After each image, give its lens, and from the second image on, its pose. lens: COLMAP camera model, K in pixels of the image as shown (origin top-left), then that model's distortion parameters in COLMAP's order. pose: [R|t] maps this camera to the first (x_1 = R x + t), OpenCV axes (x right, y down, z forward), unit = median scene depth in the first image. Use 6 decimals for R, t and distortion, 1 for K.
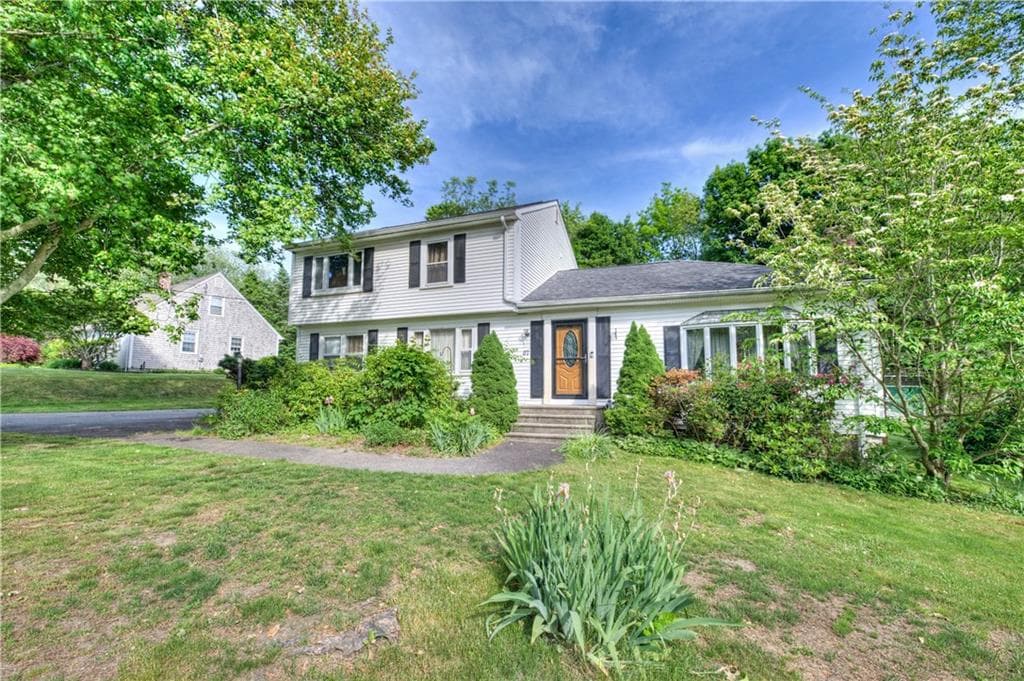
lens RADIAL K [[463.7, 0, 508.8], [0, 463.7, 356.3], [0, 0, 1]] dist [0.002244, 0.000593]
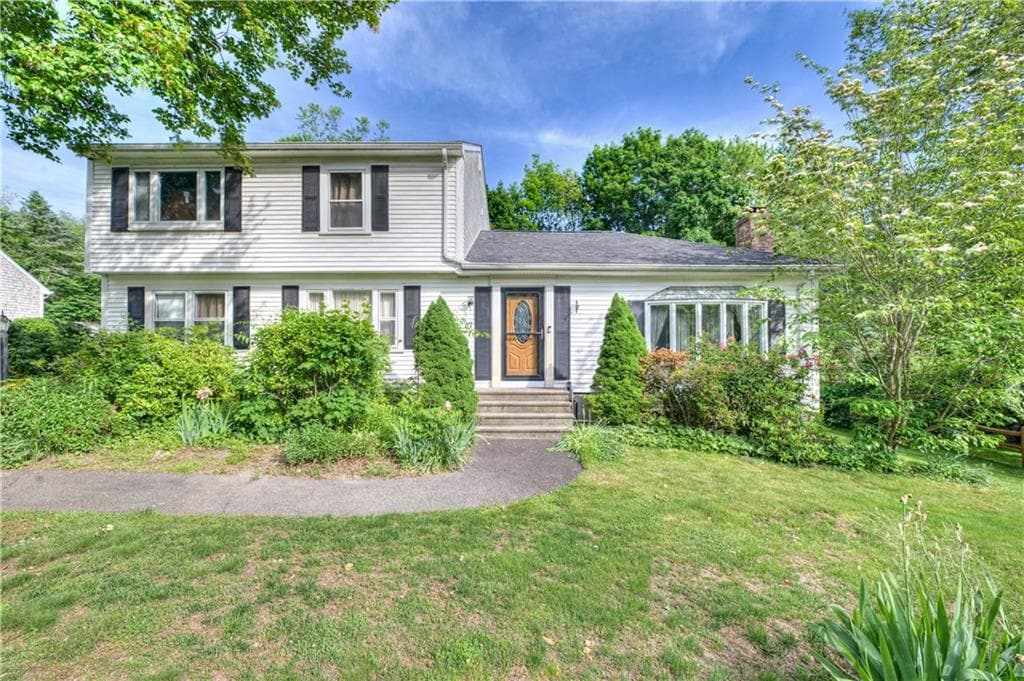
lens RADIAL K [[444.5, 0, 514.6], [0, 444.5, 361.7], [0, 0, 1]] dist [-0.003315, -0.000036]
pose [[0.928625, -0.005161, 0.370985, -0.173057], [-0.024642, 0.996837, 0.075550, -0.004374], [-0.370201, -0.079300, 0.925561, 0.226725]]
